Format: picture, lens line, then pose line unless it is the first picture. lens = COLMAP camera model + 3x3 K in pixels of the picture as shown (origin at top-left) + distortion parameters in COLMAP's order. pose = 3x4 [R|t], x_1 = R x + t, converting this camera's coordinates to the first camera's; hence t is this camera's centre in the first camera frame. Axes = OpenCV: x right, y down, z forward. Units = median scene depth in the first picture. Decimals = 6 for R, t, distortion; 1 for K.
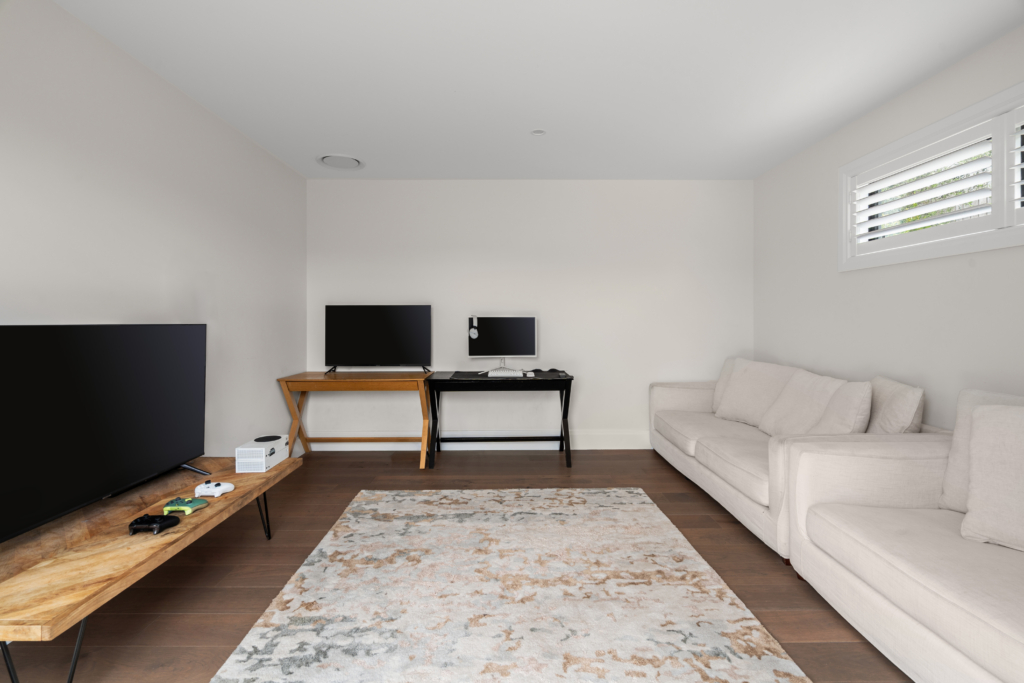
lens RADIAL K [[464.9, 0, 507.8], [0, 464.9, 331.1], [0, 0, 1]] dist [0.001095, 0.000362]
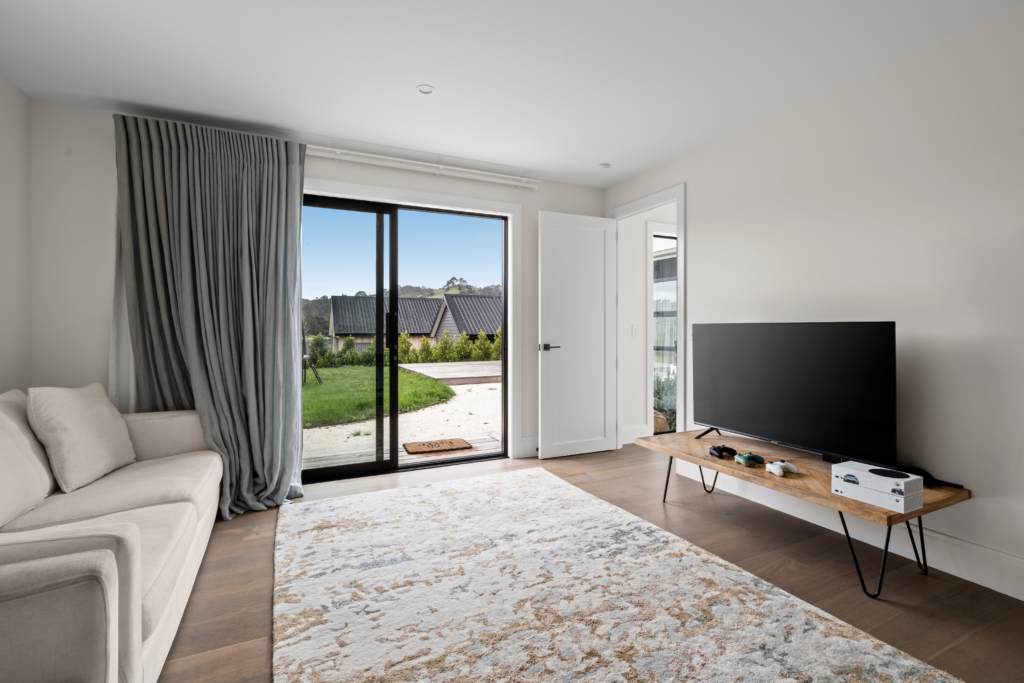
lens RADIAL K [[464.9, 0, 507.8], [0, 464.9, 331.1], [0, 0, 1]] dist [0.001095, 0.000362]
pose [[-0.905451, 0.003433, -0.424436, 0.521470], [-0.006133, 0.999757, 0.021169, -0.014467], [0.424406, 0.021771, -0.905210, 2.050666]]
